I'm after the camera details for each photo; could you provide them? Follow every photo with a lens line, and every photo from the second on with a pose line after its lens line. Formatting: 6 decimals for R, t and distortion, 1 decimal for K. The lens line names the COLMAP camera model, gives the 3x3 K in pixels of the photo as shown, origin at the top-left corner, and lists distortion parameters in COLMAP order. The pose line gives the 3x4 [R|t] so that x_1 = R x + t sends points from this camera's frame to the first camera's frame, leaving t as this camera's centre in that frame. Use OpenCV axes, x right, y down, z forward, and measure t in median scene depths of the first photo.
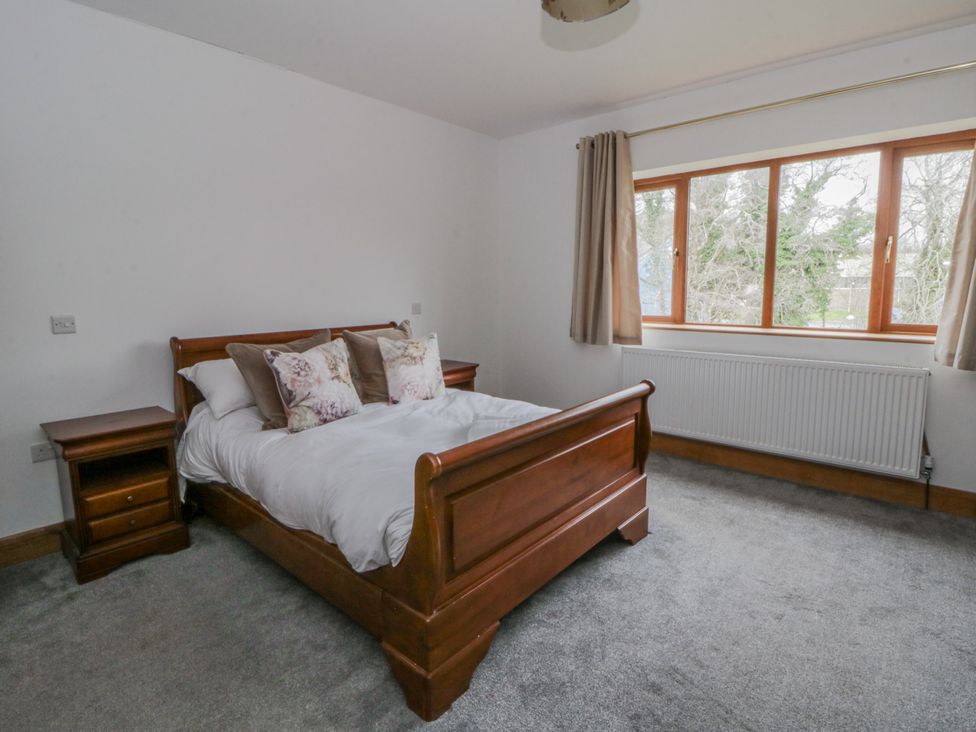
lens RADIAL K [[518.9, 0, 487.7], [0, 518.9, 350.5], [0, 0, 1]] dist [0.020739, -0.000122]
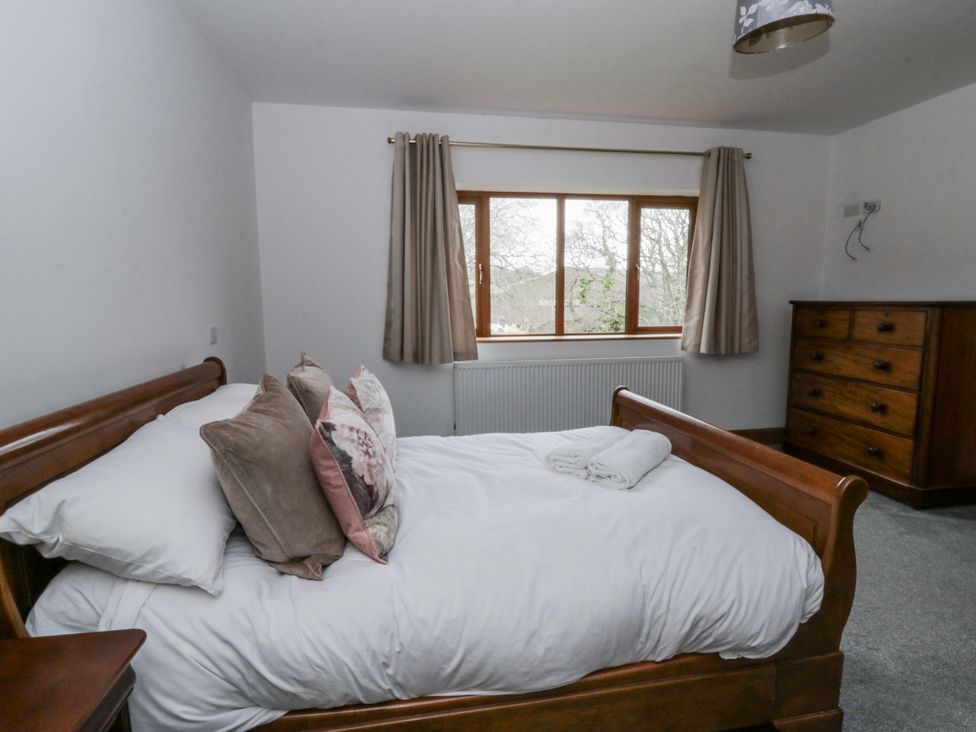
lens RADIAL K [[530.2, 0, 493.1], [0, 530.2, 359.2], [0, 0, 1]] dist [0.000532, -0.013599]
pose [[0.628460, -0.087804, 0.772870, -0.488645], [0.100470, 0.994448, 0.031280, -0.041917], [-0.771326, 0.057992, 0.633793, 0.361710]]
